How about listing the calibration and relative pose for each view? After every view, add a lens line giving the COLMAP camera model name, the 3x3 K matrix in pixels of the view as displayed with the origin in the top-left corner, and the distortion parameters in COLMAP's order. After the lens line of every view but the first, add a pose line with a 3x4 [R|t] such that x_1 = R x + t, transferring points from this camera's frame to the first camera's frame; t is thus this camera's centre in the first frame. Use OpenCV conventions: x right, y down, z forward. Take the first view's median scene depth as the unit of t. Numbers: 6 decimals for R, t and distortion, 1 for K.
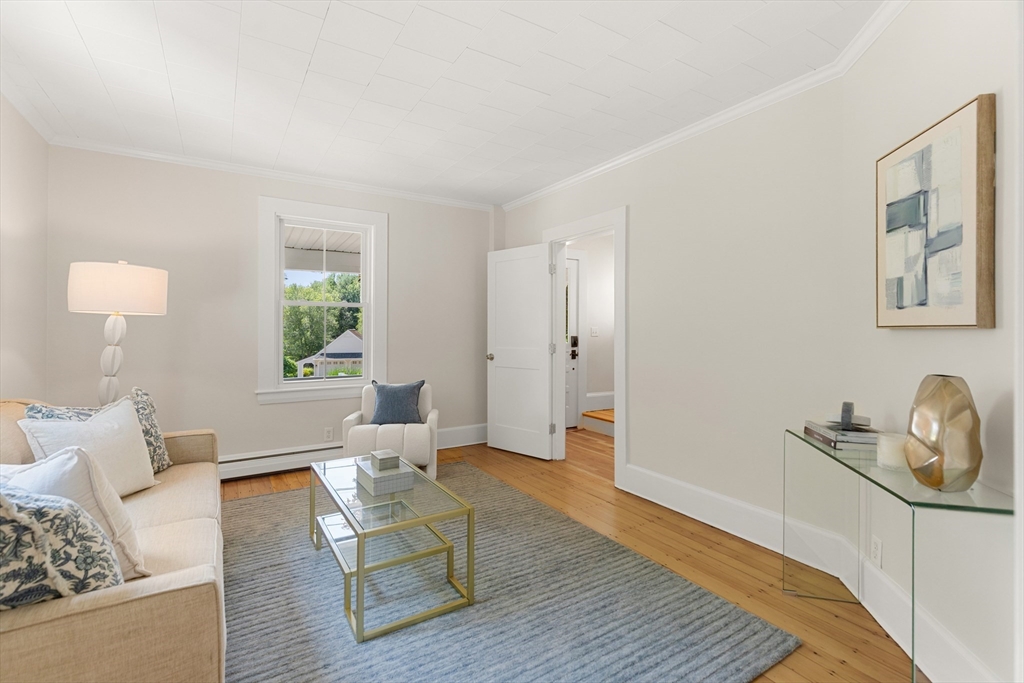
lens RADIAL K [[466.4, 0, 511.8], [0, 466.4, 333.4], [0, 0, 1]] dist [0.011282, -0.000818]
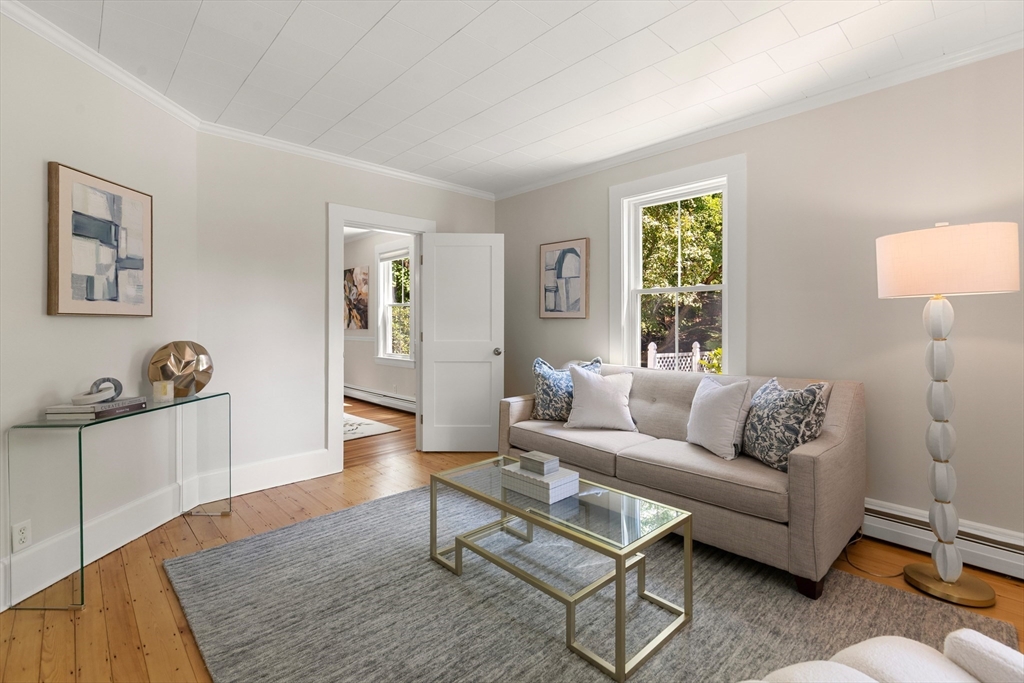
lens RADIAL K [[466.4, 0, 501.1], [0, 466.4, 322.1], [0, 0, 1]] dist [0.011282, -0.000818]
pose [[-0.985458, -0.002646, -0.169897, -0.072266], [-0.003110, 0.999992, 0.002469, 0.000035], [0.169889, 0.002961, -0.985459, 2.633736]]
